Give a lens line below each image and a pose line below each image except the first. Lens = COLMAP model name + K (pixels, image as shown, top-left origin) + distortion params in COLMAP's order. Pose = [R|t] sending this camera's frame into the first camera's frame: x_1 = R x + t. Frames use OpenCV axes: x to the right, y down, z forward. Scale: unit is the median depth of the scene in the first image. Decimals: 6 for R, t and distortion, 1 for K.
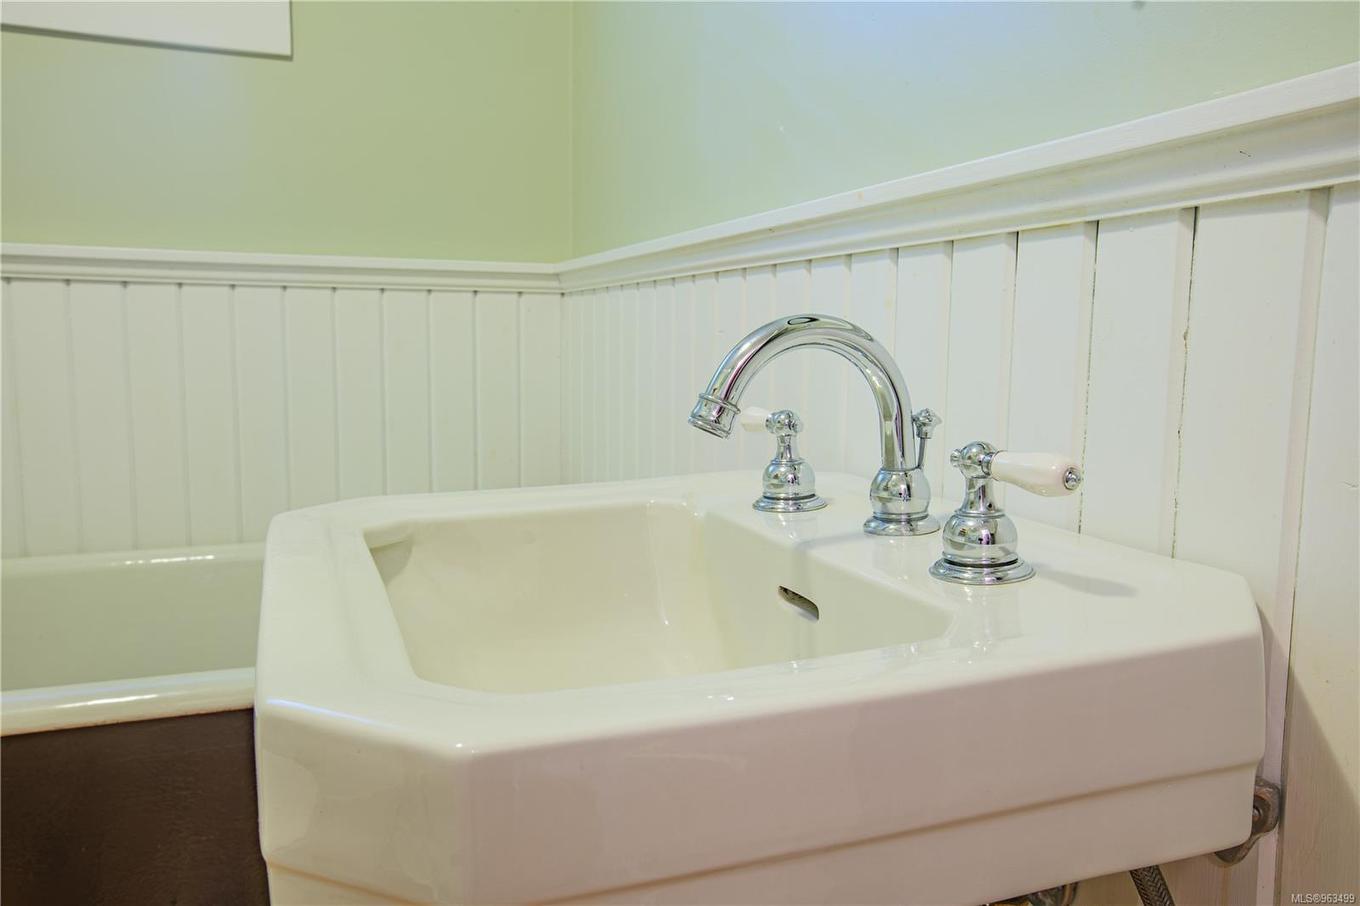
lens RADIAL K [[984.7, 0, 682.6], [0, 984.7, 456.2], [0, 0, 1]] dist [0.001109, 0.000325]
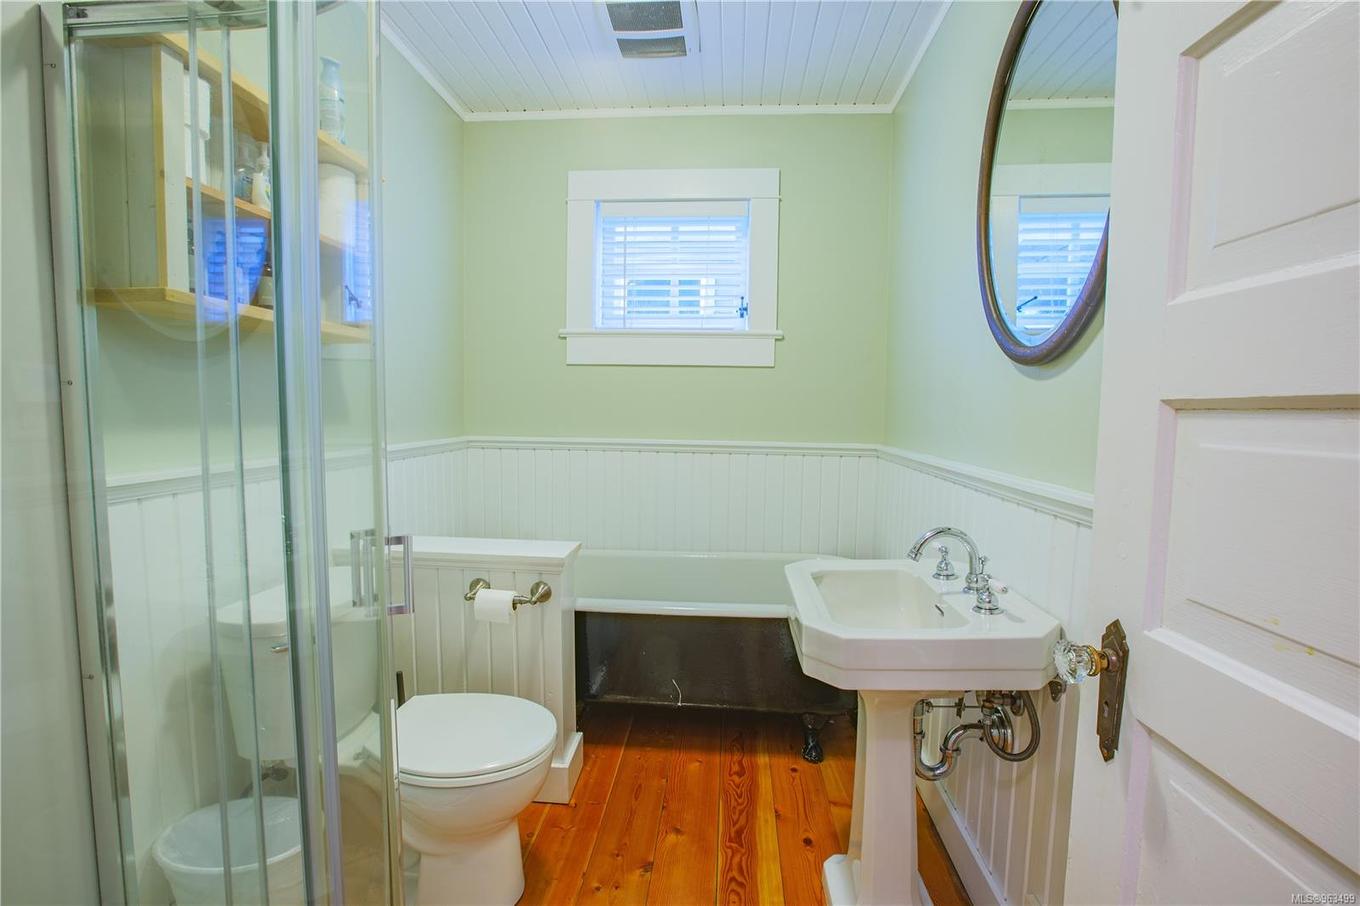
lens RADIAL K [[633.3, 0, 683.8], [0, 633.3, 459.8], [0, 0, 1]] dist [-0.068070, 0.026922]
pose [[0.909780, 0.038379, -0.413313, 0.182615], [-0.040591, 0.999170, 0.003430, -0.334354], [0.413102, 0.013656, 0.910582, -1.297058]]
